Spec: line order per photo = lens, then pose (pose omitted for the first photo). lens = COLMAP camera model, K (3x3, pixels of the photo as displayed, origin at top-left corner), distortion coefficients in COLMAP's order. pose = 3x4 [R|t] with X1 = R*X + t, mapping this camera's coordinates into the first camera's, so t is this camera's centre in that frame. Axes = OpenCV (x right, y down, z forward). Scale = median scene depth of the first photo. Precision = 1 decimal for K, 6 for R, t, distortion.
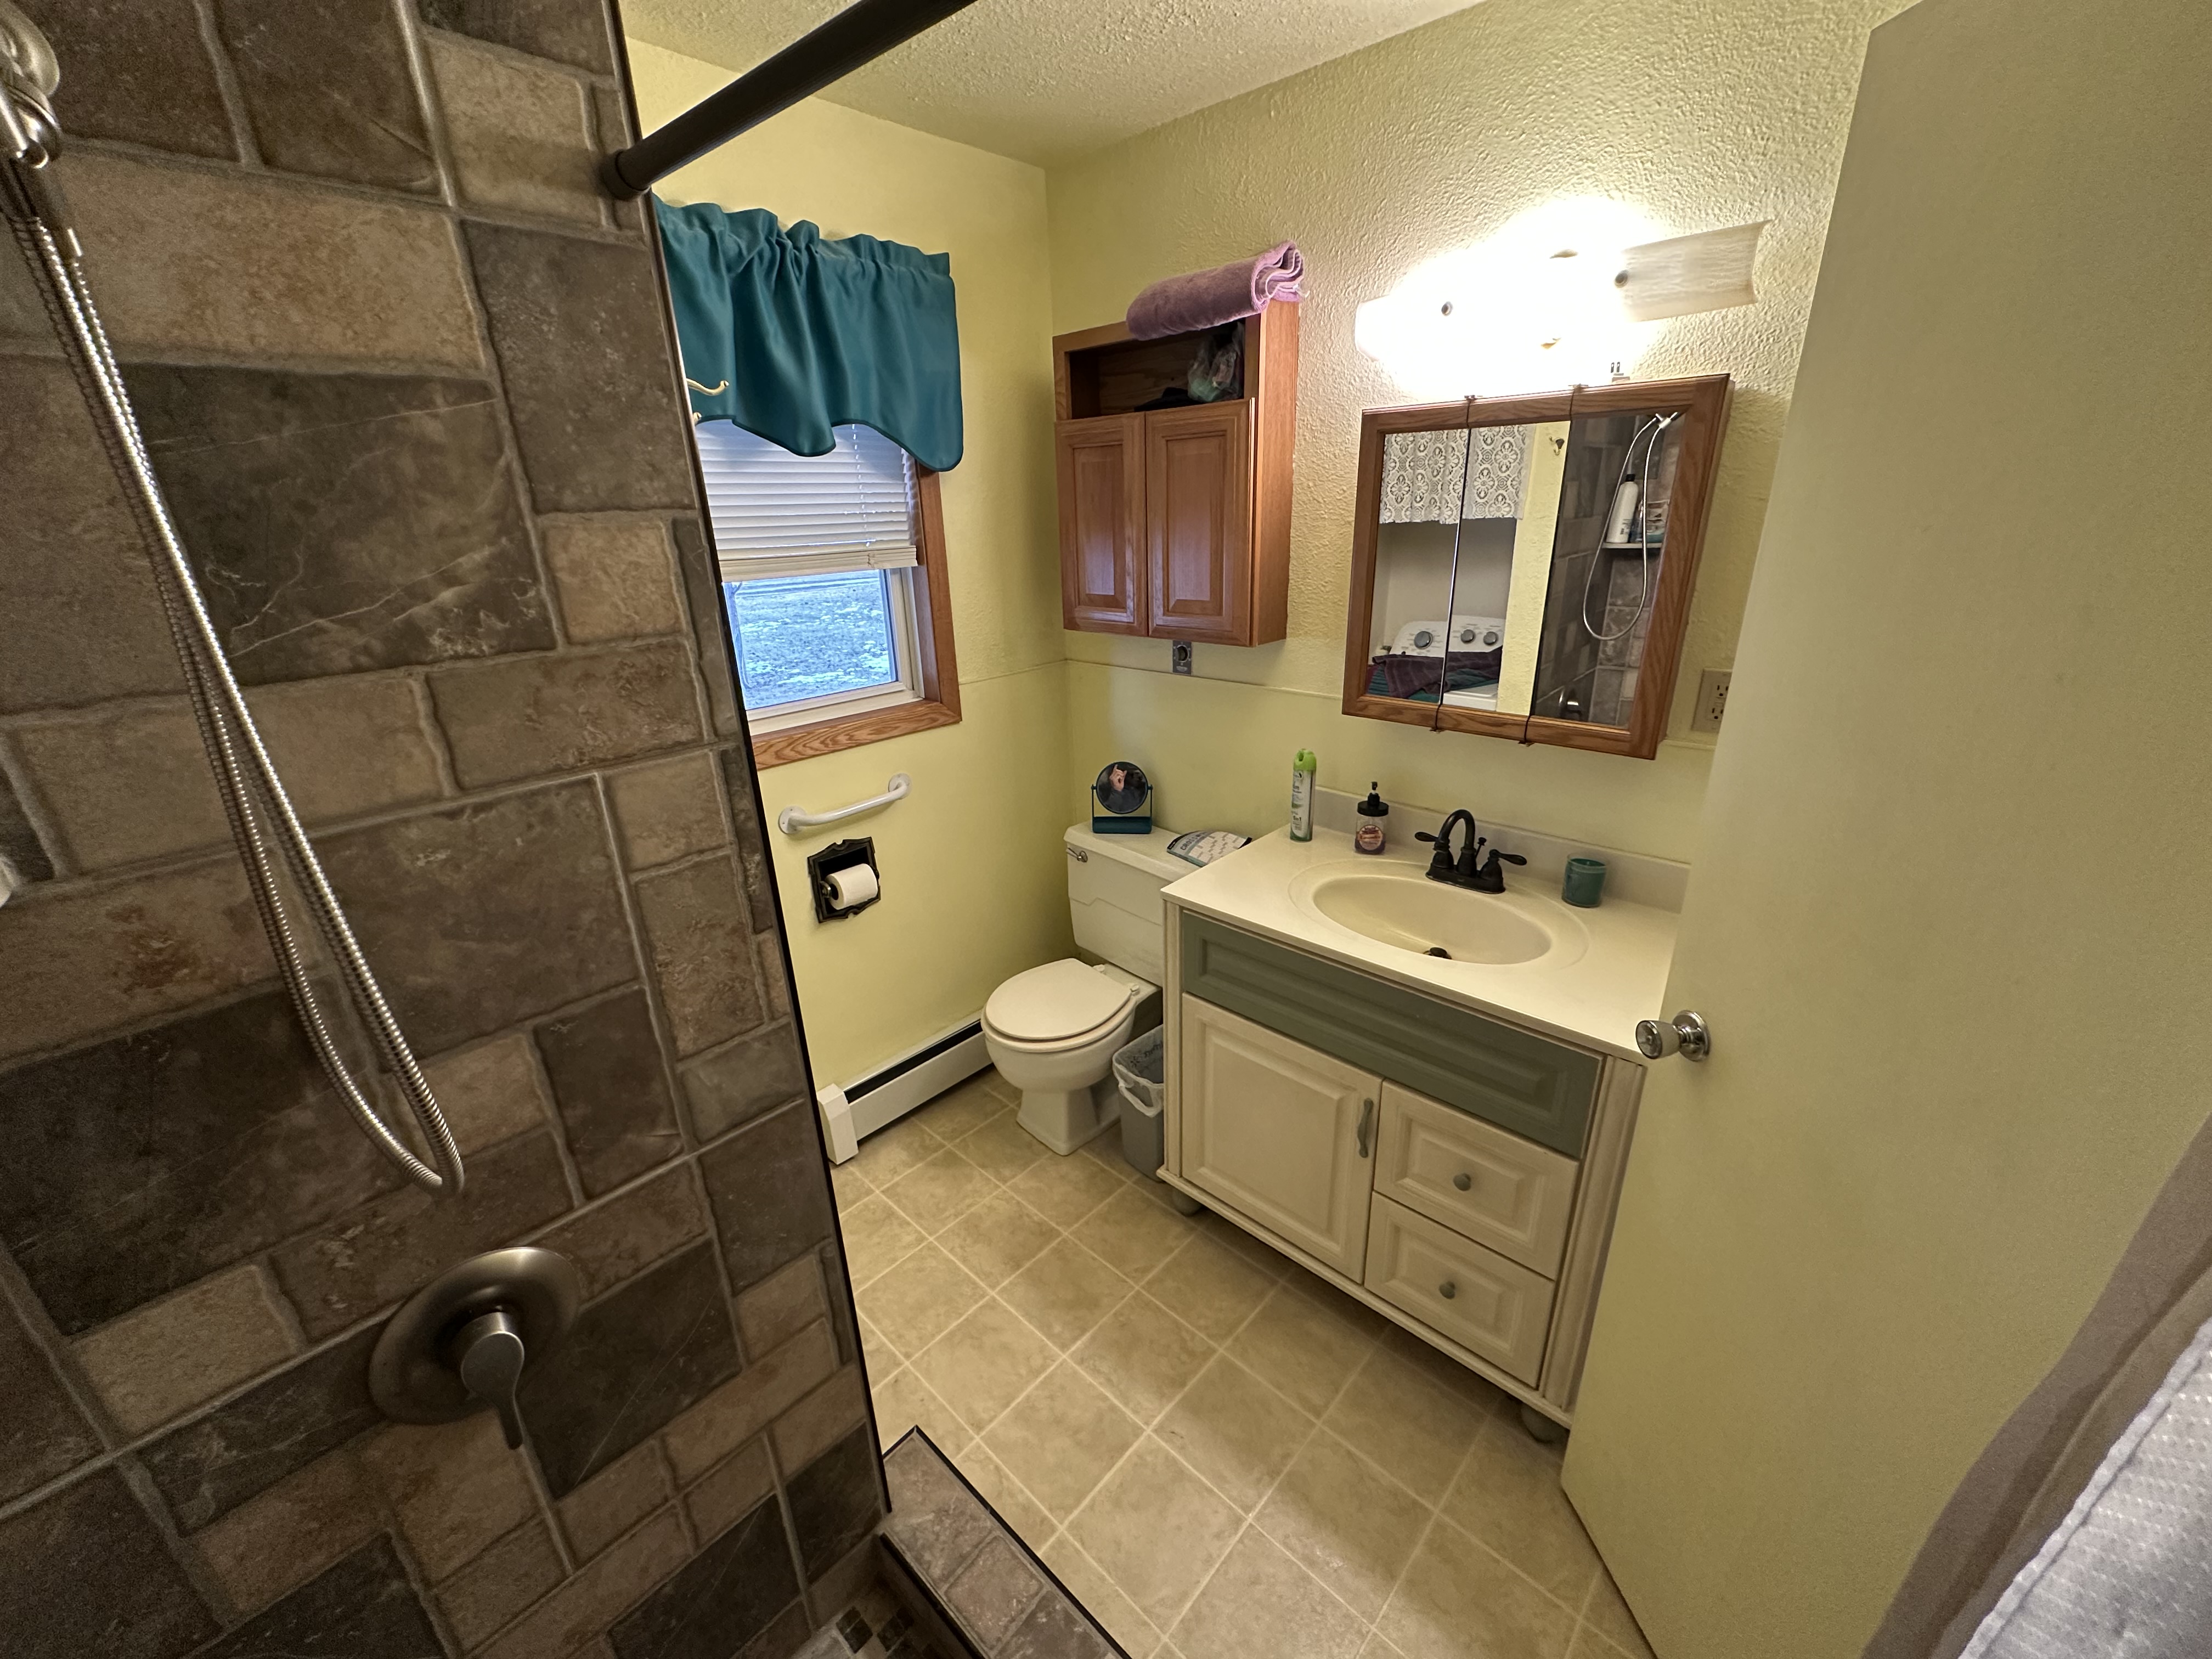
lens RADIAL K [[881.0, 0, 1103.9], [0, 881.0, 834.4], [0, 0, 1]] dist [-0.001463, 0.000385]
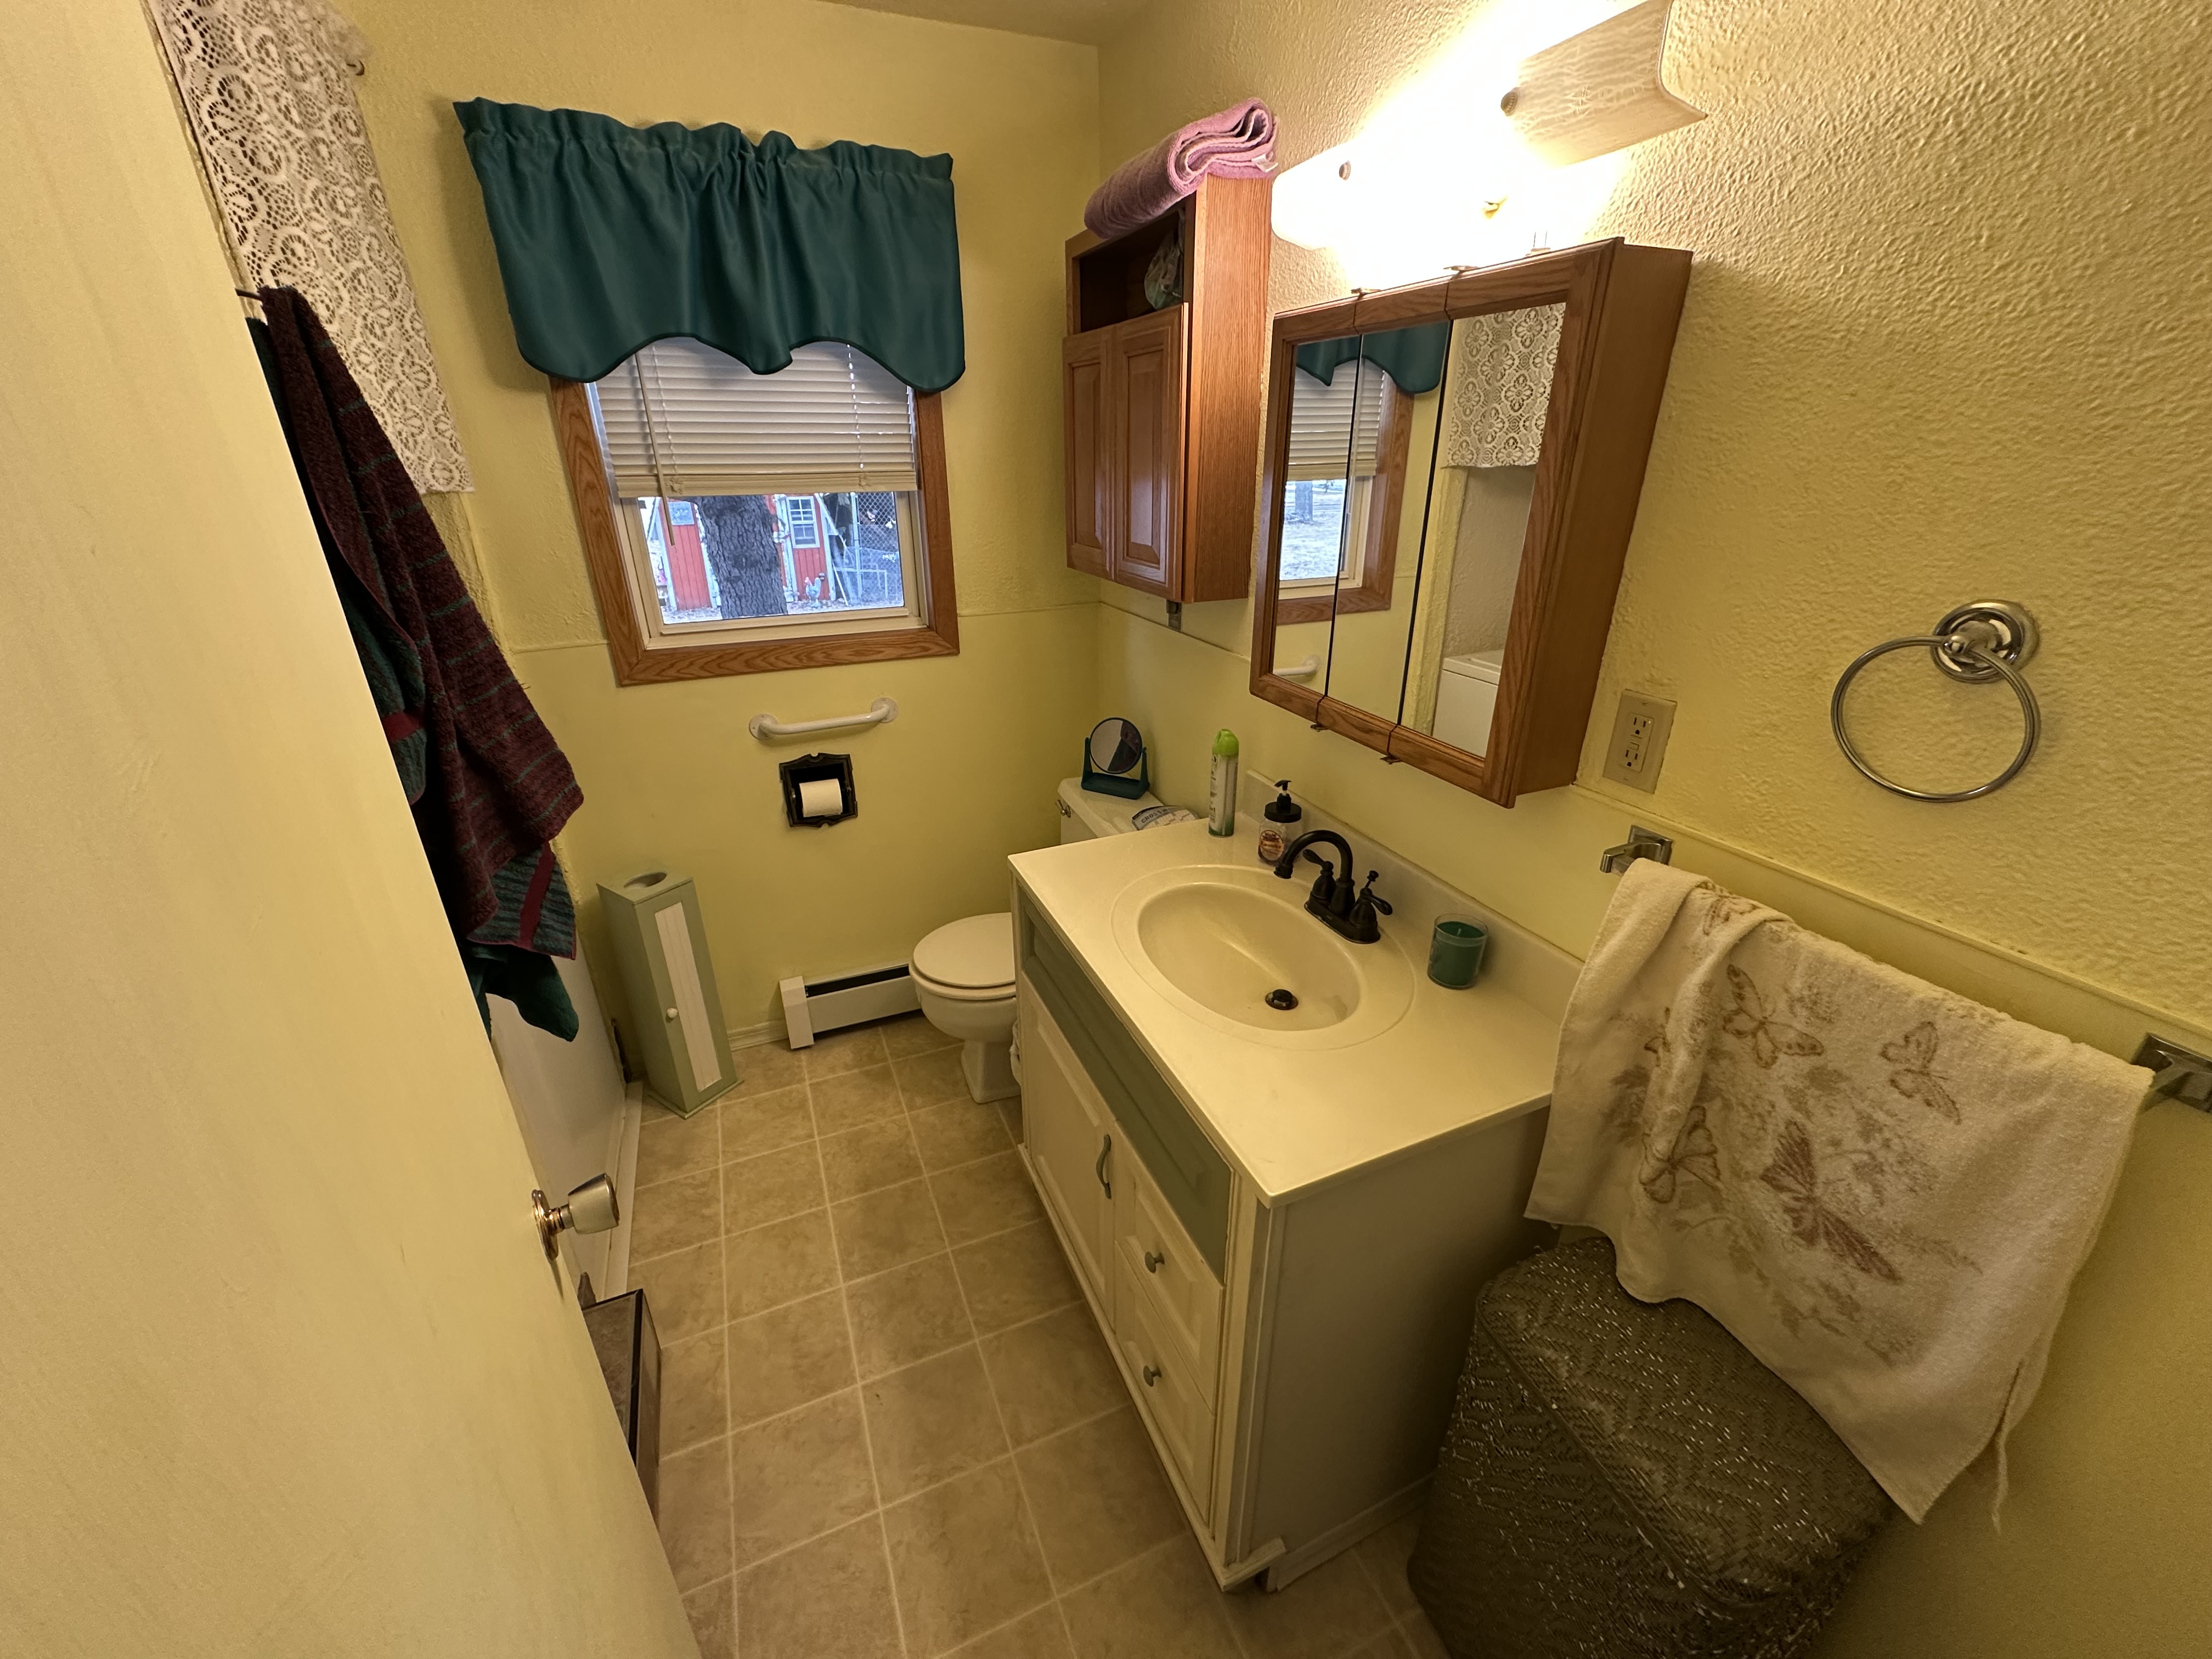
lens RADIAL K [[881.0, 0, 1101.5], [0, 881.0, 834.0], [0, 0, 1]] dist [-0.001463, 0.000385]
pose [[0.914723, 0.188114, -0.357625, 0.450583], [-0.164603, 0.981737, 0.095387, -0.060623], [0.369037, -0.028387, 0.928981, 0.162678]]
